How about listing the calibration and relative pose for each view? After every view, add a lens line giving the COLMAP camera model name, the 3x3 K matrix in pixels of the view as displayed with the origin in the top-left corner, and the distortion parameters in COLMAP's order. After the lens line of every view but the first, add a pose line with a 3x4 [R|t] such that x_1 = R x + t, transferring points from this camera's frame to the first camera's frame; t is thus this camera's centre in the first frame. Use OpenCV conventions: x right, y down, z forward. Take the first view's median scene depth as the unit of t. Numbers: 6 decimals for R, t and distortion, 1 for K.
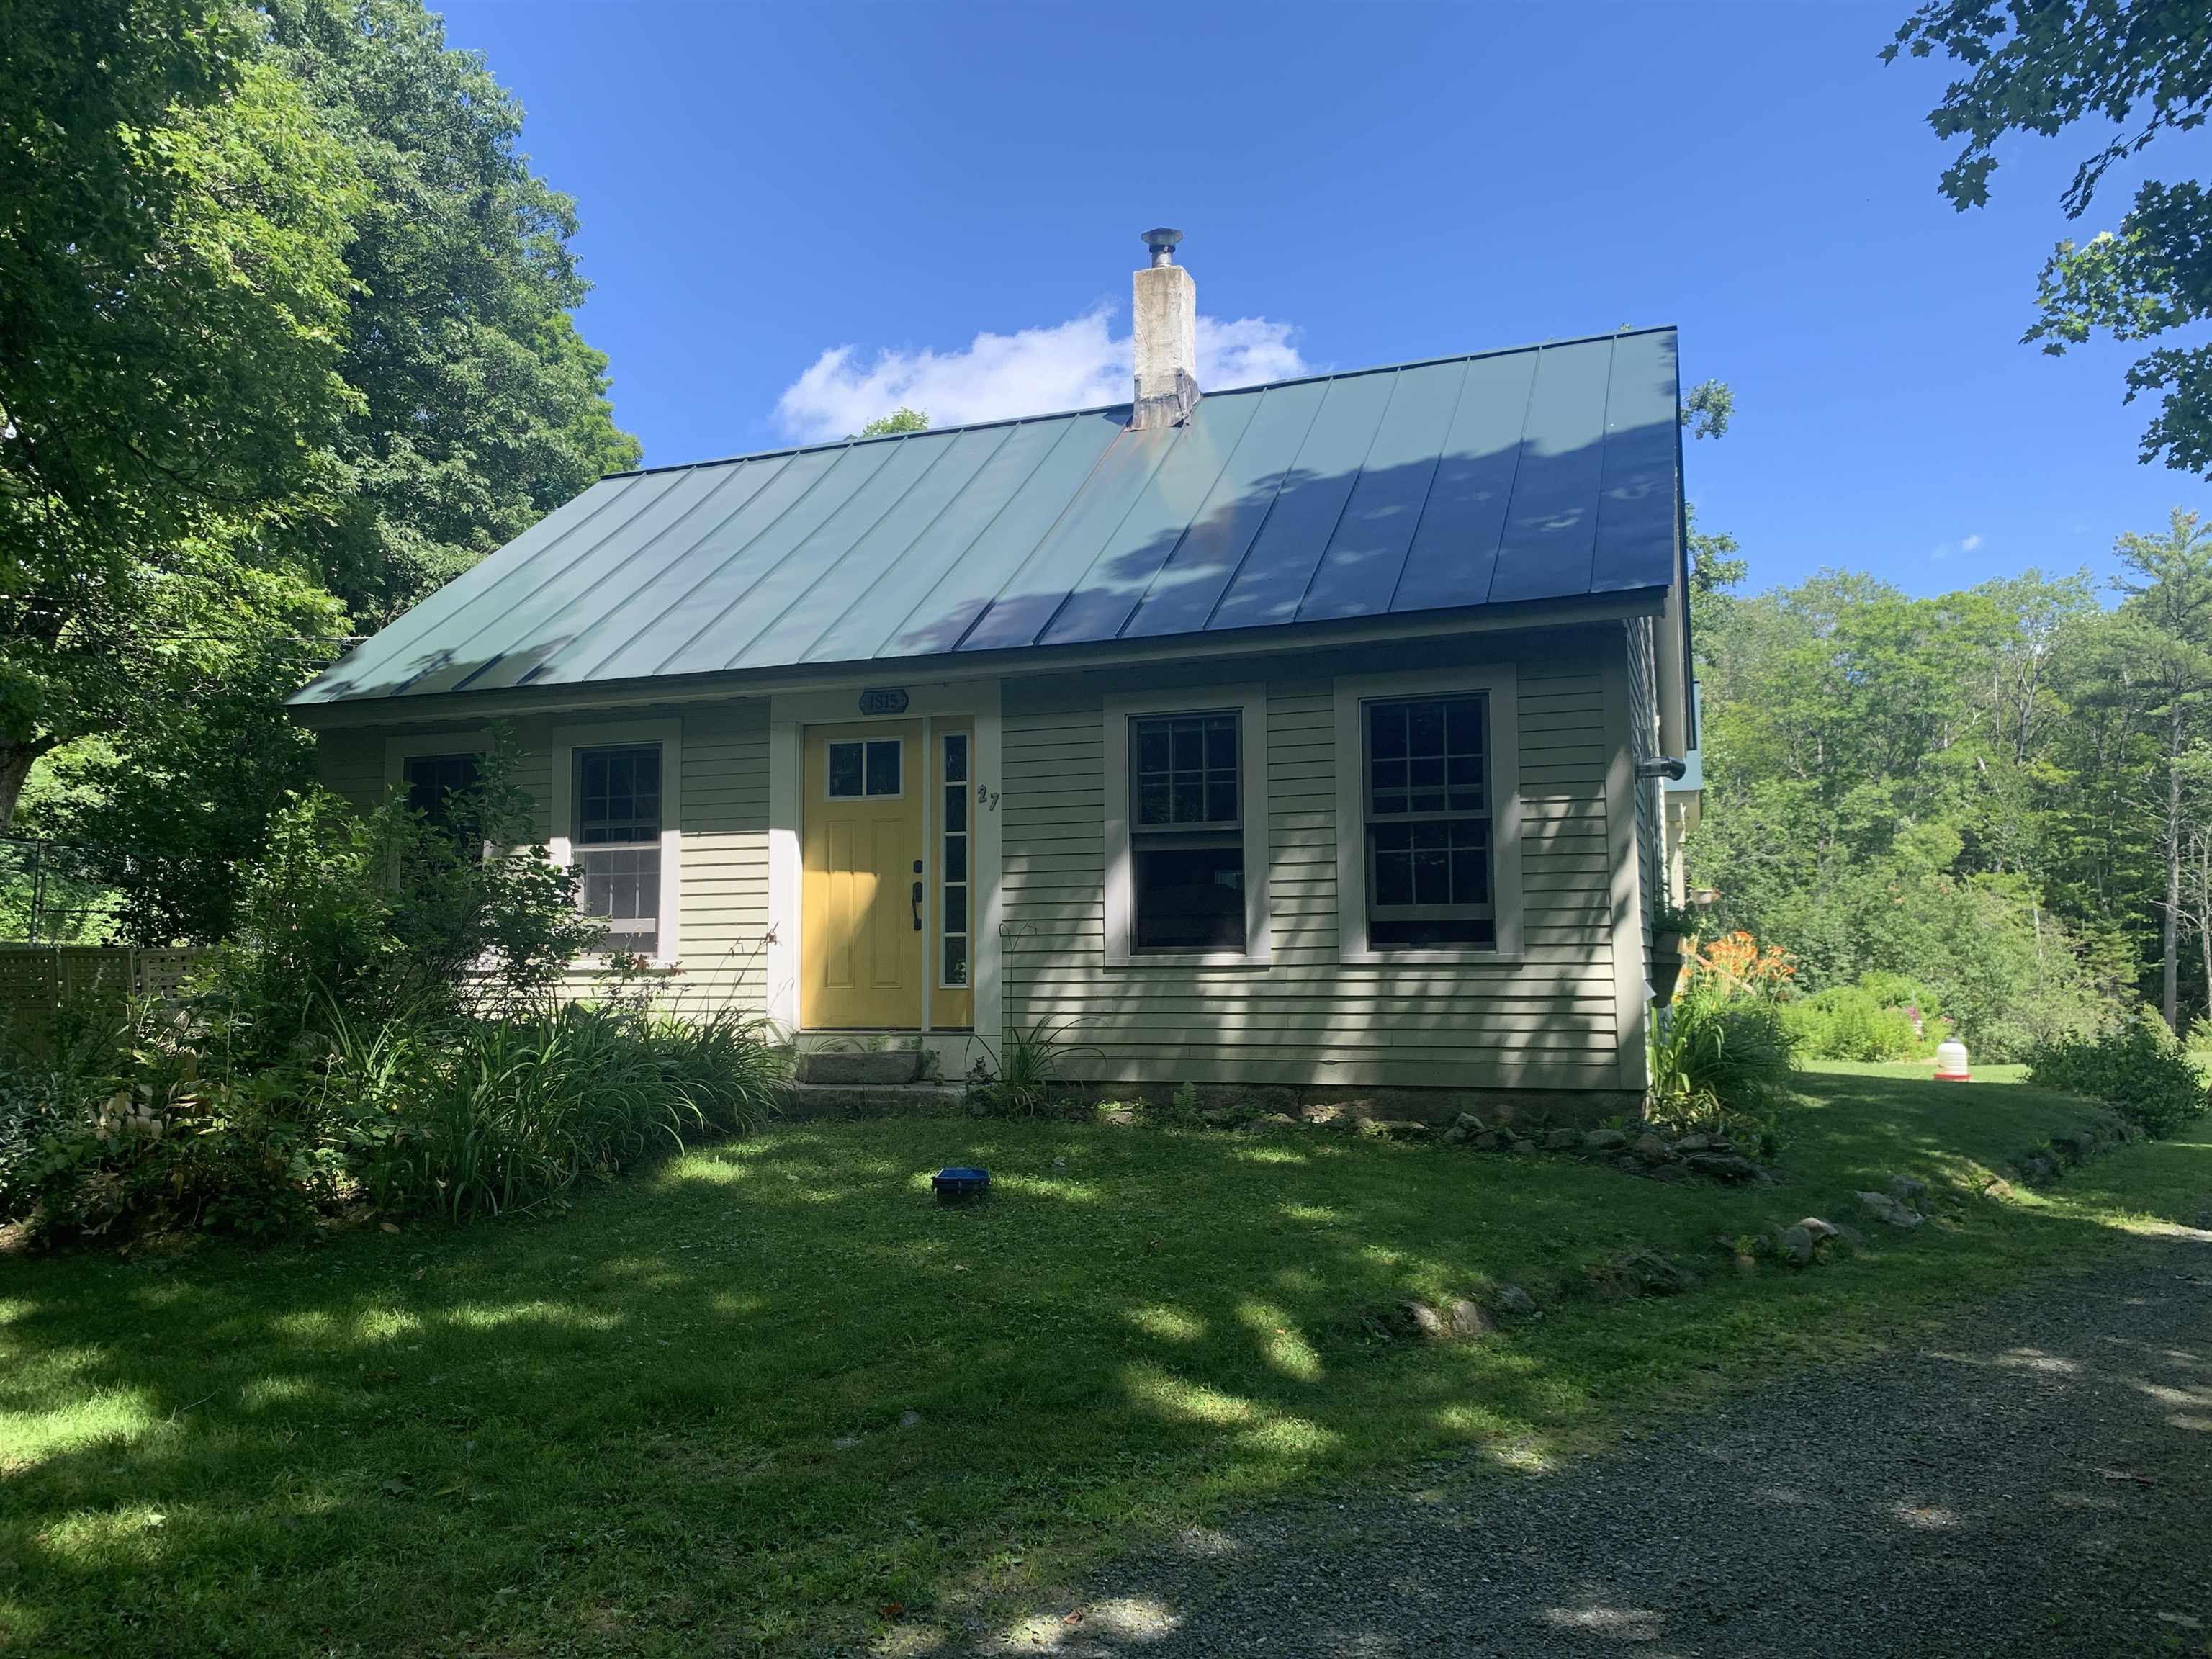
lens RADIAL K [[1665.4, 0, 1106.0], [0, 1665.4, 829.5], [0, 0, 1]] dist [0.076187, -0.140692]
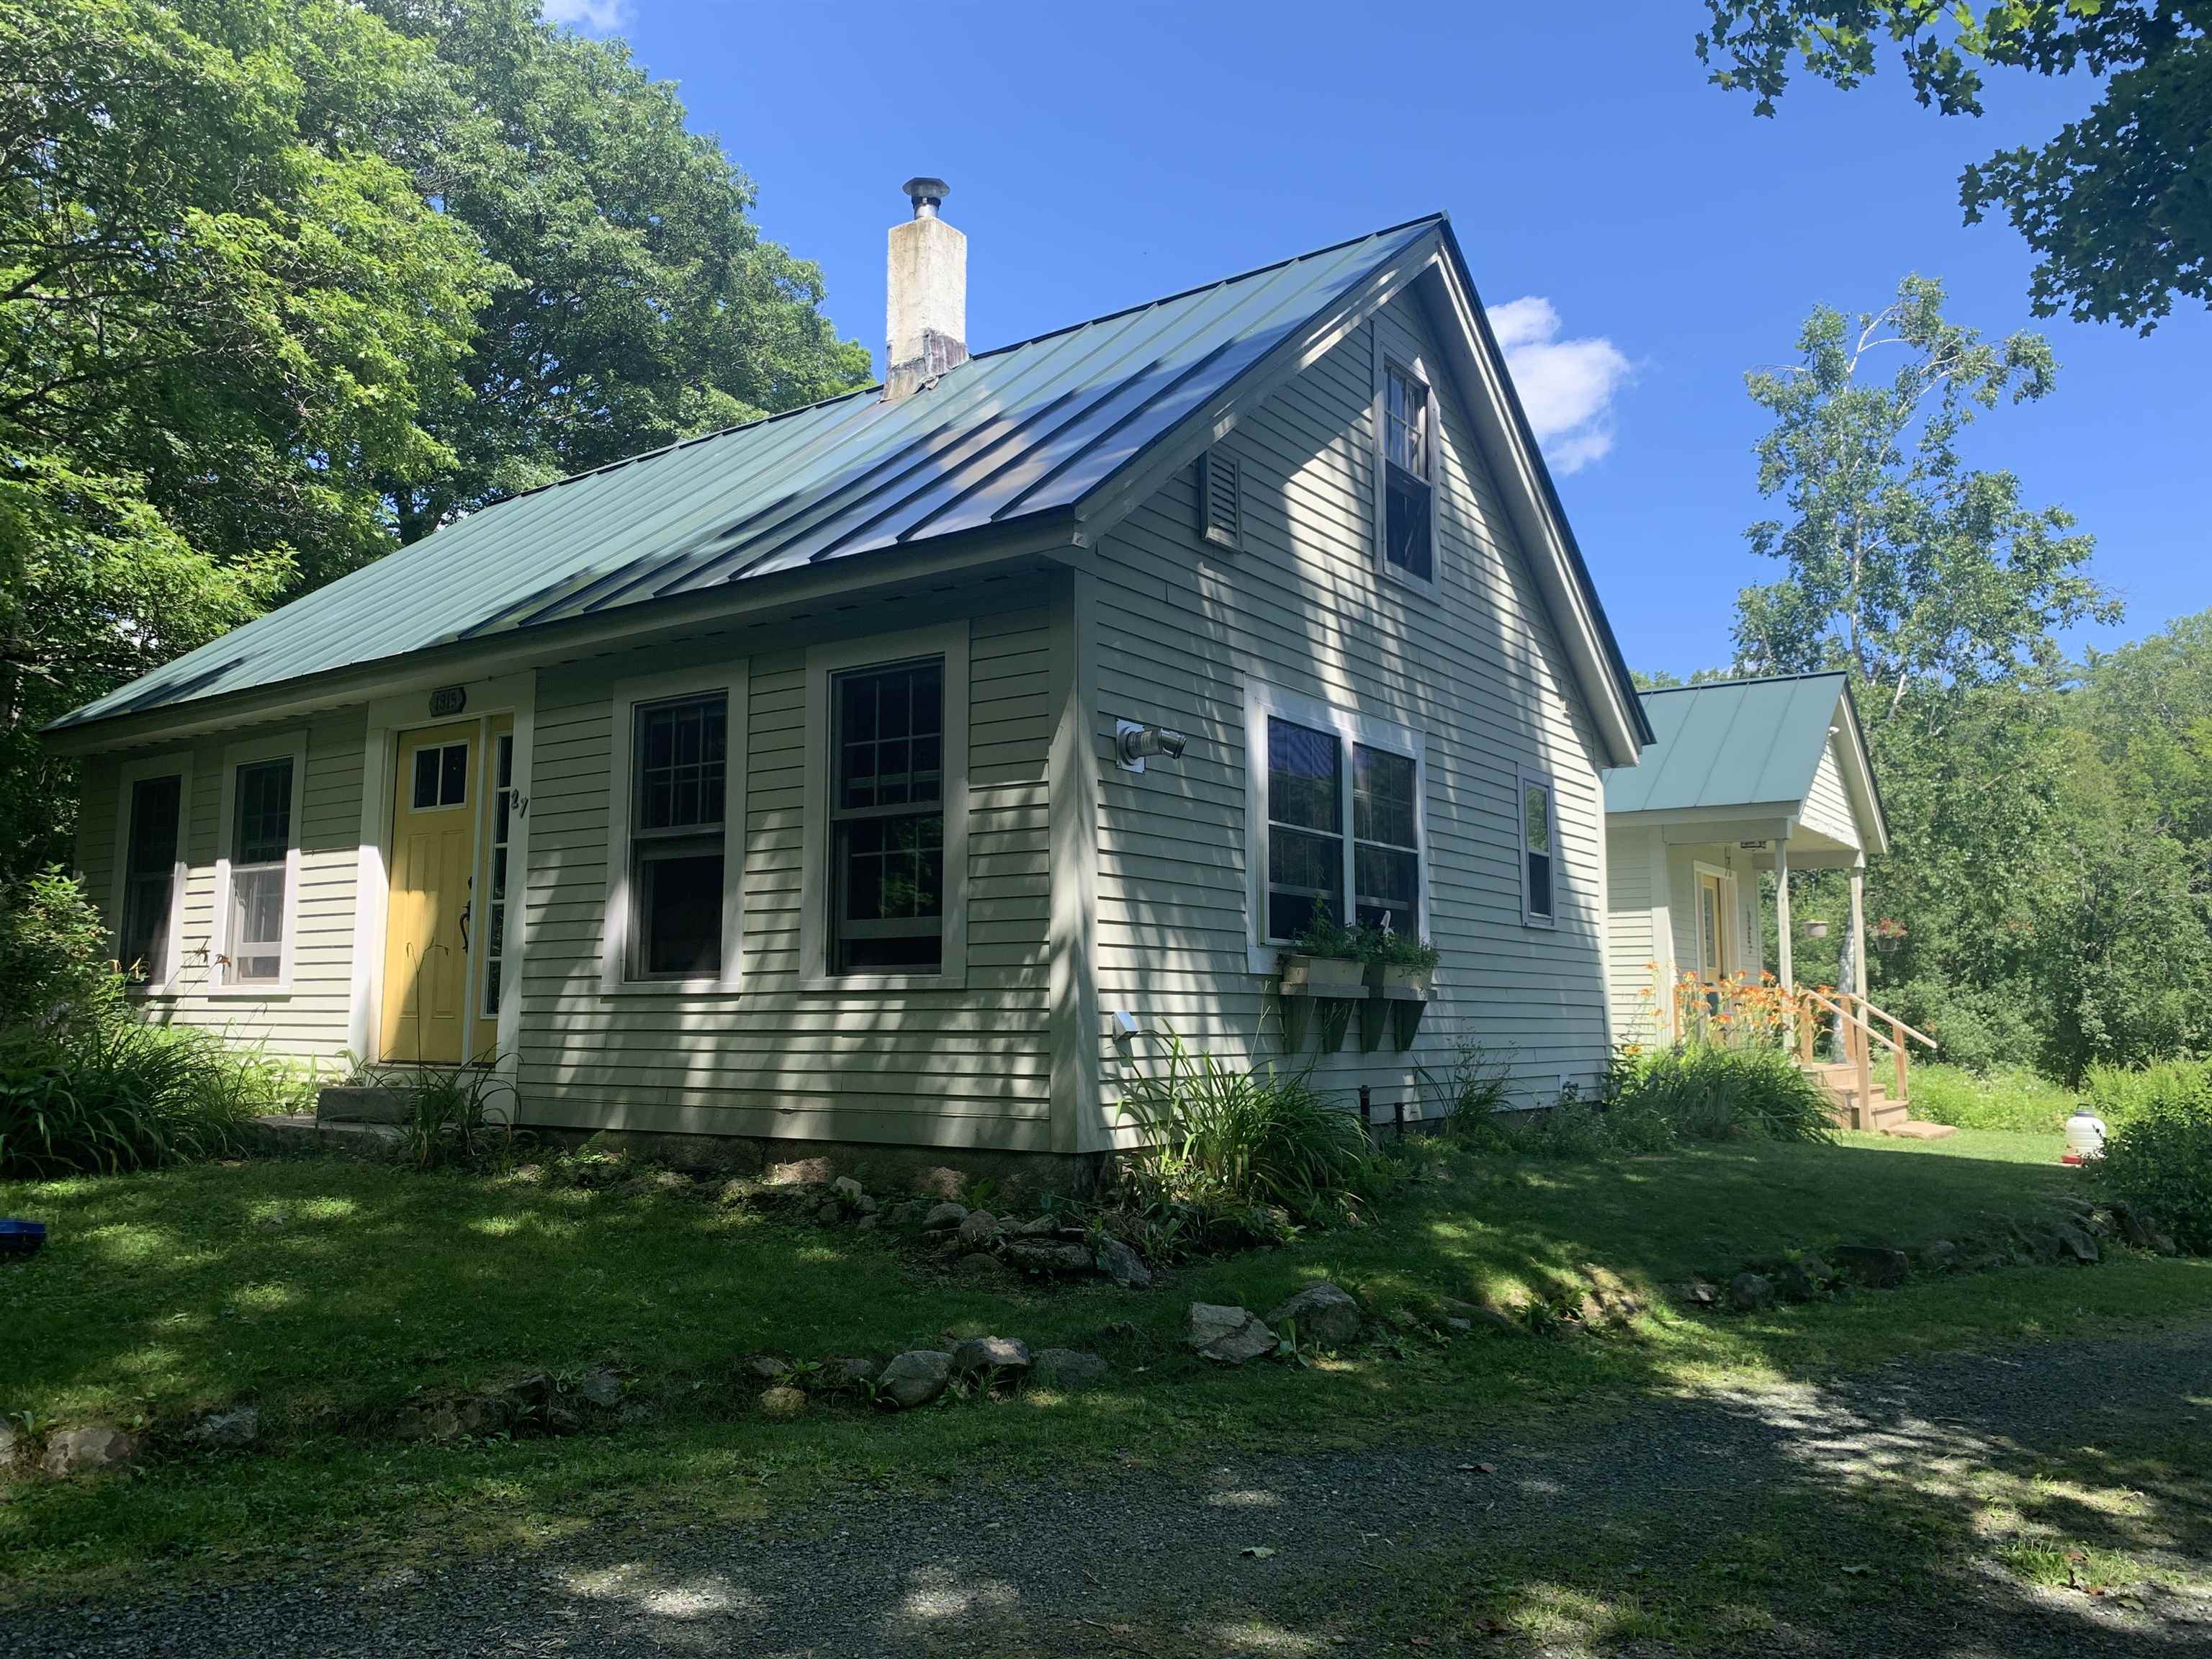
lens RADIAL K [[1651.3, 0, 1104.4], [0, 1651.3, 800.9], [0, 0, 1]] dist [0.071783, -0.093653]
pose [[0.969263, -0.023455, -0.244905, 0.469155], [0.013752, 0.999054, -0.041258, 0.021270], [0.245641, 0.036622, 0.968669, 0.228739]]
